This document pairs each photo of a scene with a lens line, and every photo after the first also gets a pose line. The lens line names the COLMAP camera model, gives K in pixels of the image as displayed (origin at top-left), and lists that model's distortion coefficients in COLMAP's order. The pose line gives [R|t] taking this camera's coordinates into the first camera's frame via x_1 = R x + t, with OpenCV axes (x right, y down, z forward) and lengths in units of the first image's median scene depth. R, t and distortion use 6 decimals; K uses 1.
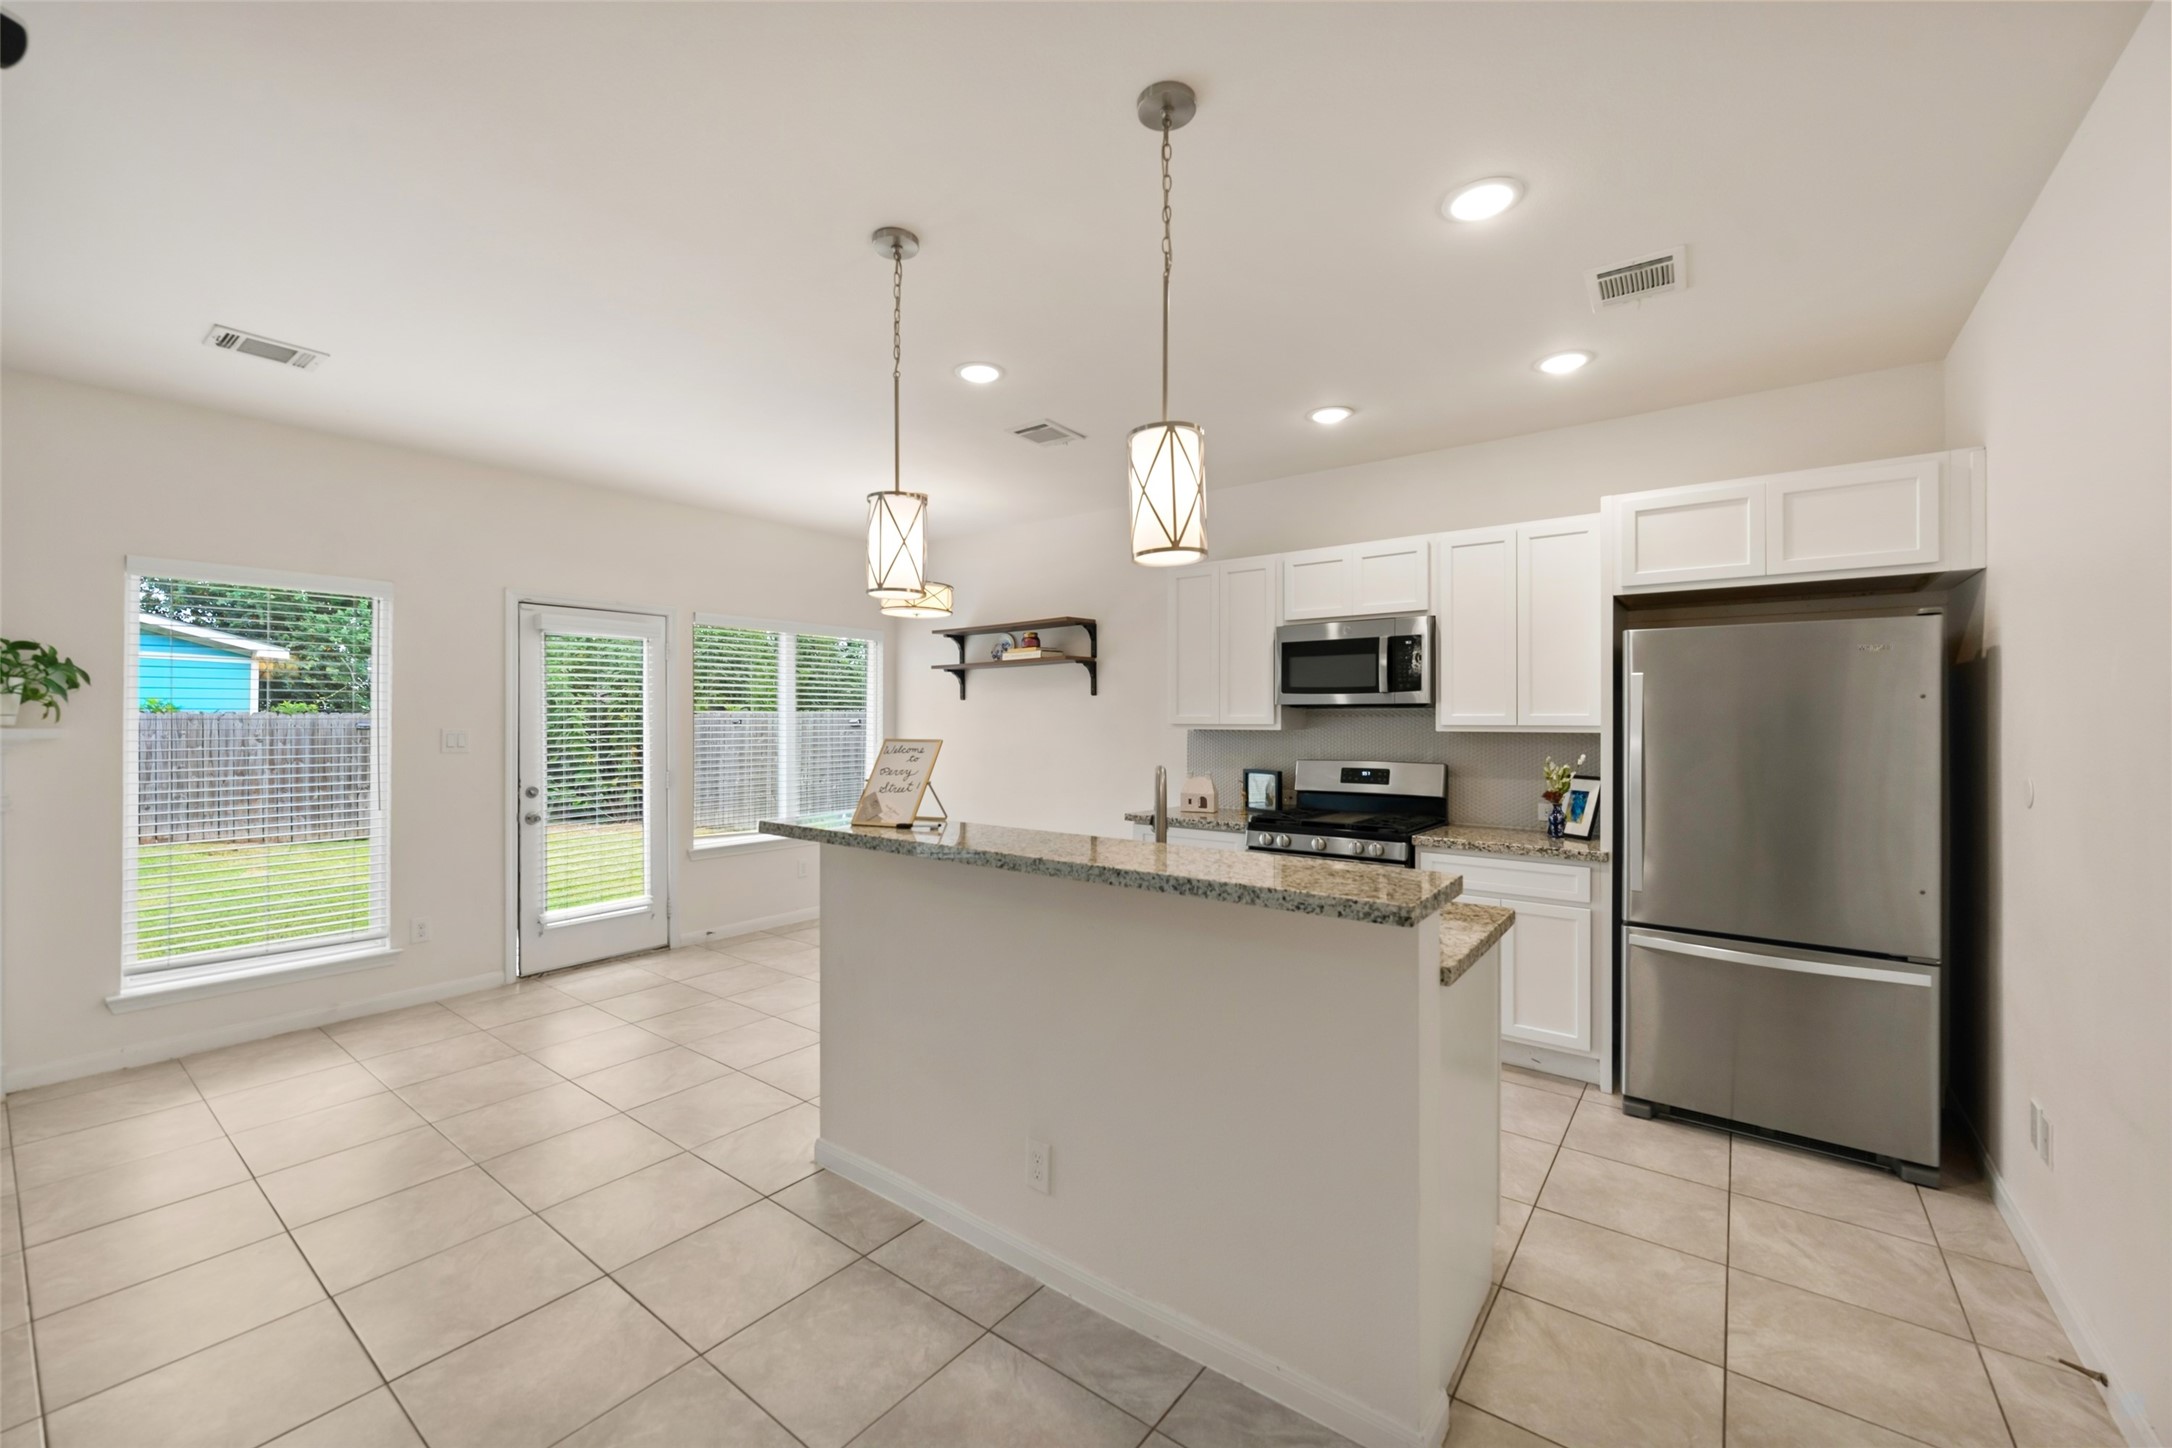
lens RADIAL K [[868.3, 0, 1078.4], [0, 868.3, 717.8], [0, 0, 1]] dist [0.000701, -0.000220]
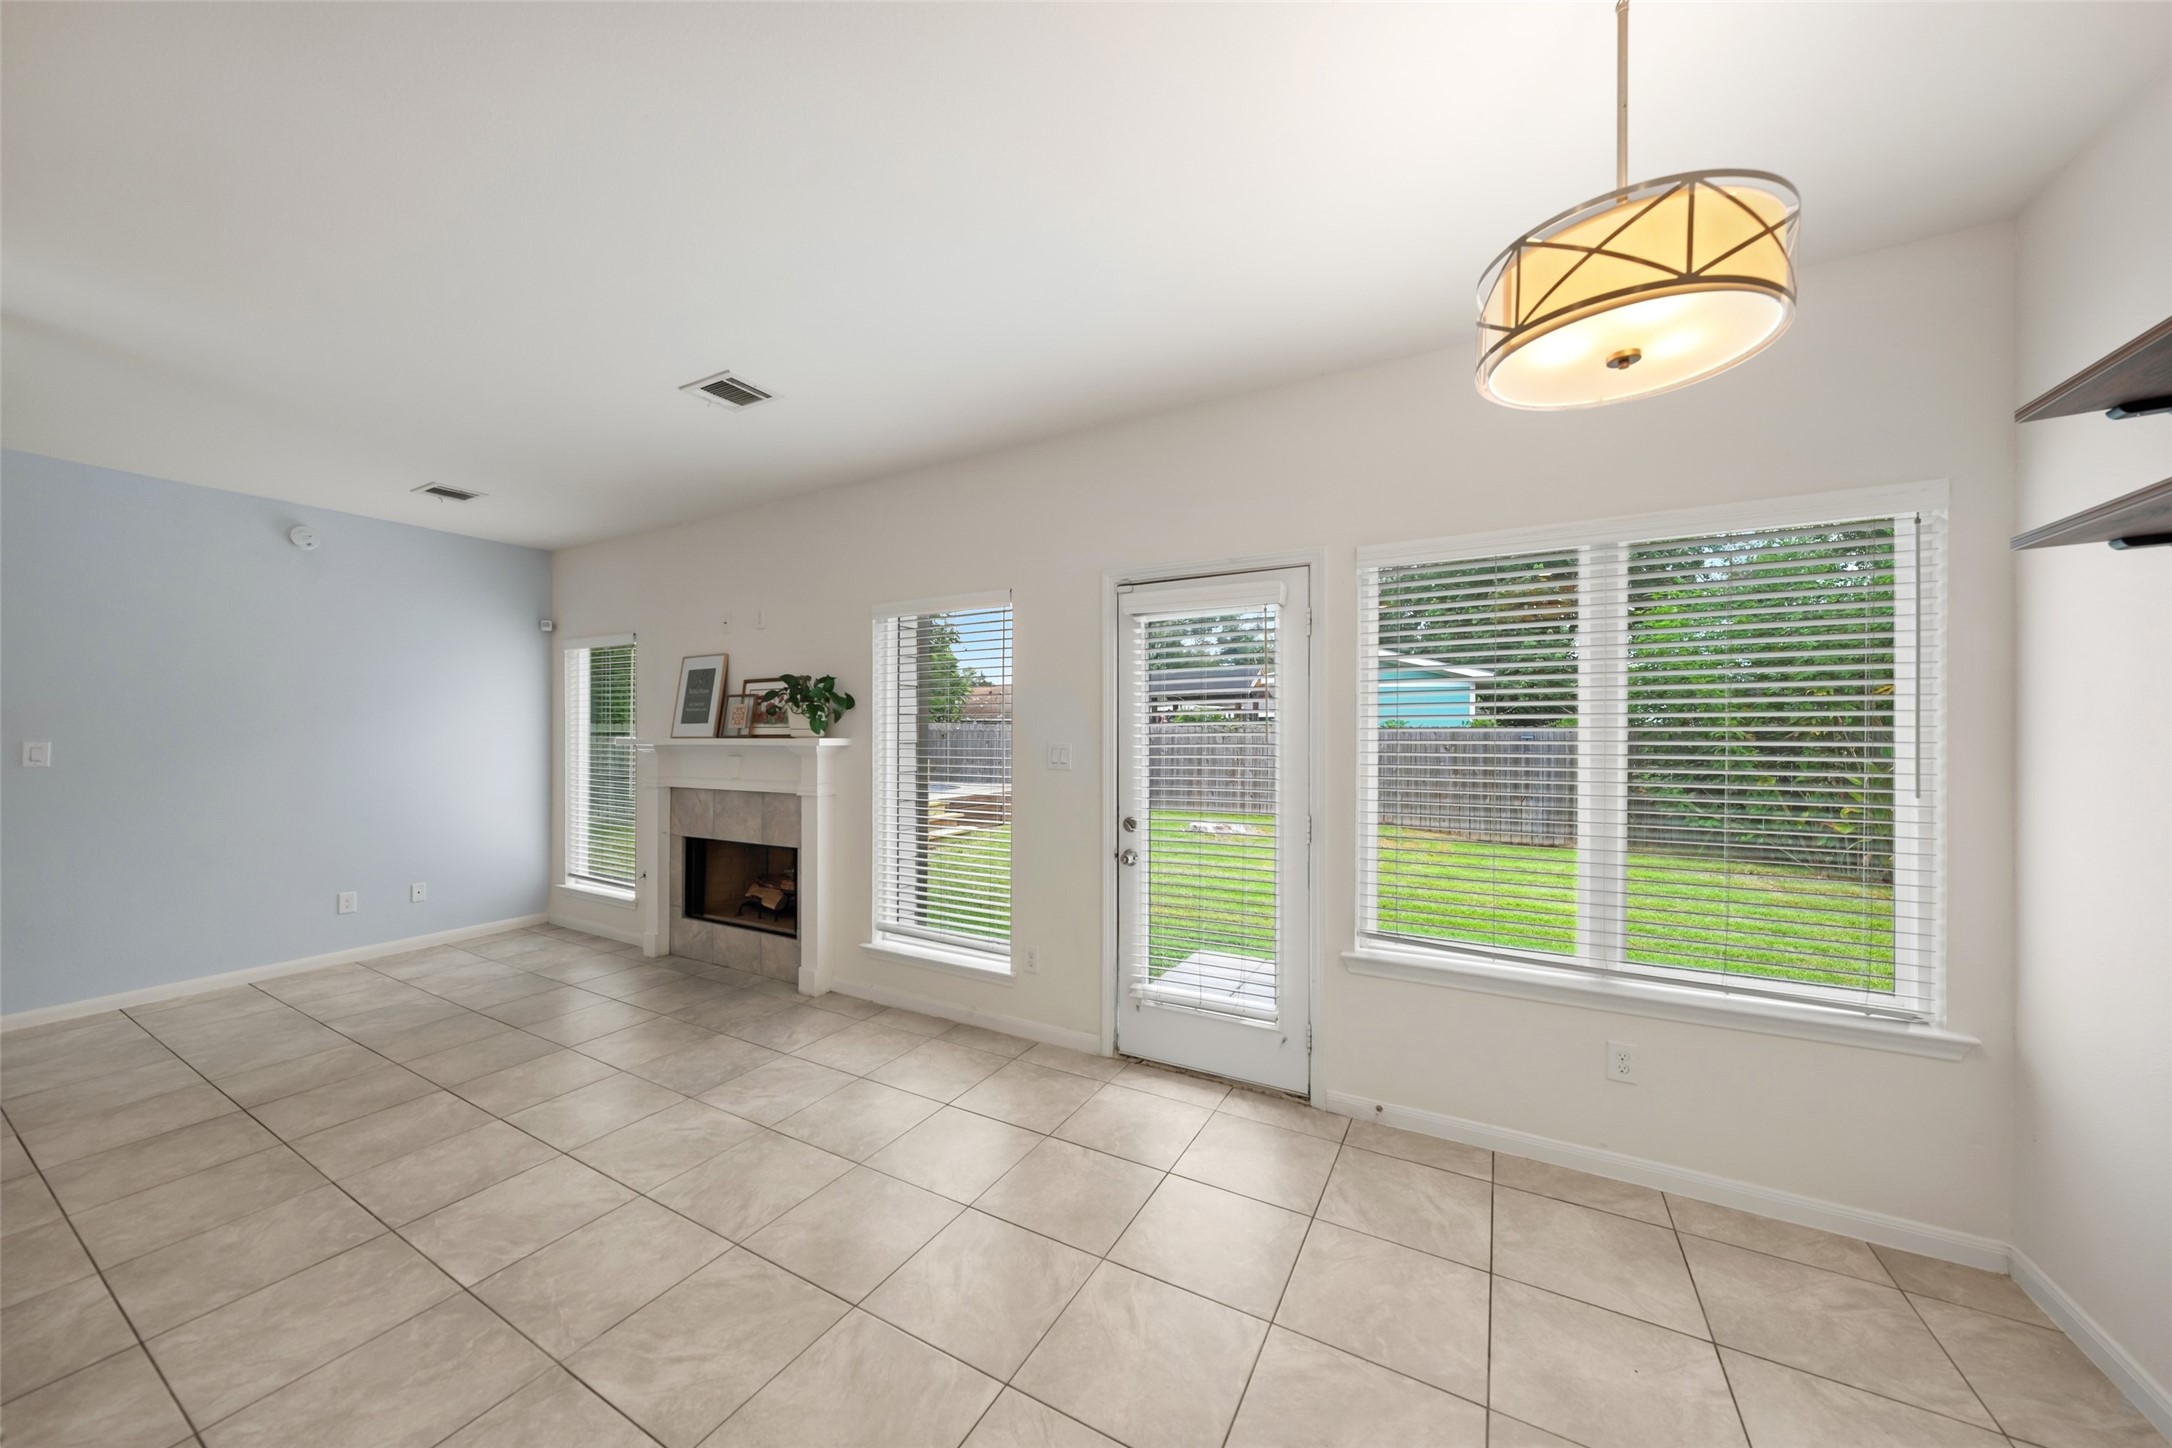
lens RADIAL K [[749.7, 0, 1071.7], [0, 749.7, 728.7], [0, 0, 1]] dist [-0.003325, 0.000487]
pose [[0.133531, -0.003005, -0.991040, 0.039277], [0.000931, 0.999995, -0.002907, 0.002134], [0.991044, -0.000535, 0.133534, 0.965252]]
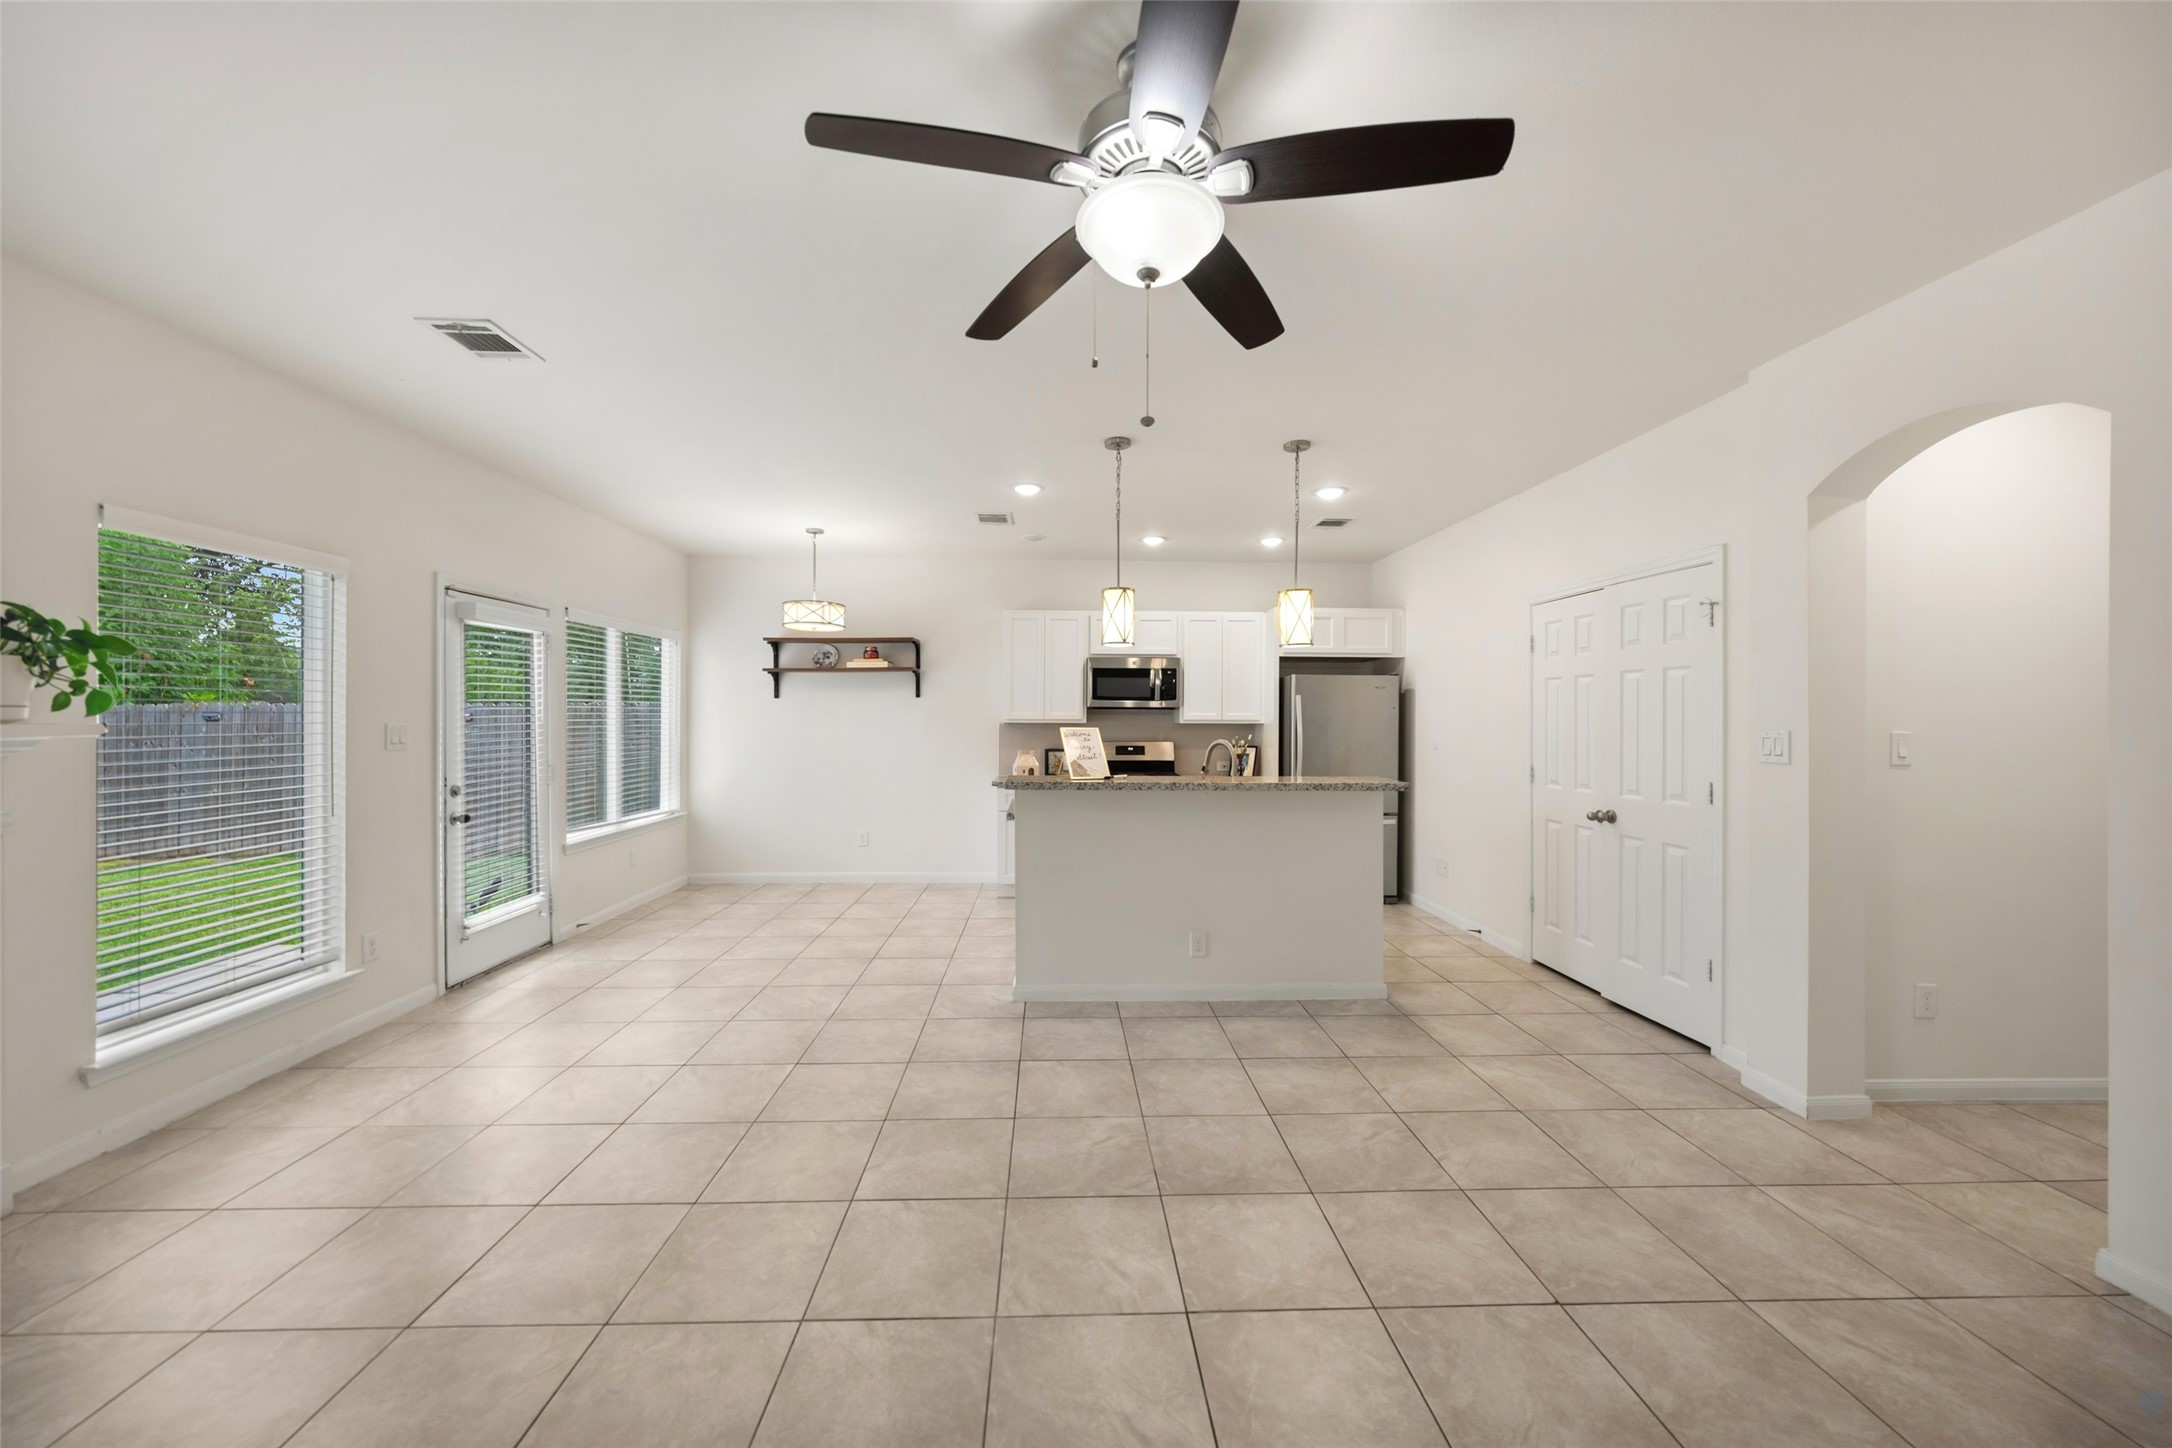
lens RADIAL K [[785.1, 0, 1085.4], [0, 785.1, 719.1], [0, 0, 1]] dist [-0.003294, 0.000335]
pose [[0.766258, 0.000778, 0.642532, -0.733685], [-0.004923, 0.999977, 0.004661, 0.000421], [-0.642514, -0.006735, 0.766244, -0.099414]]
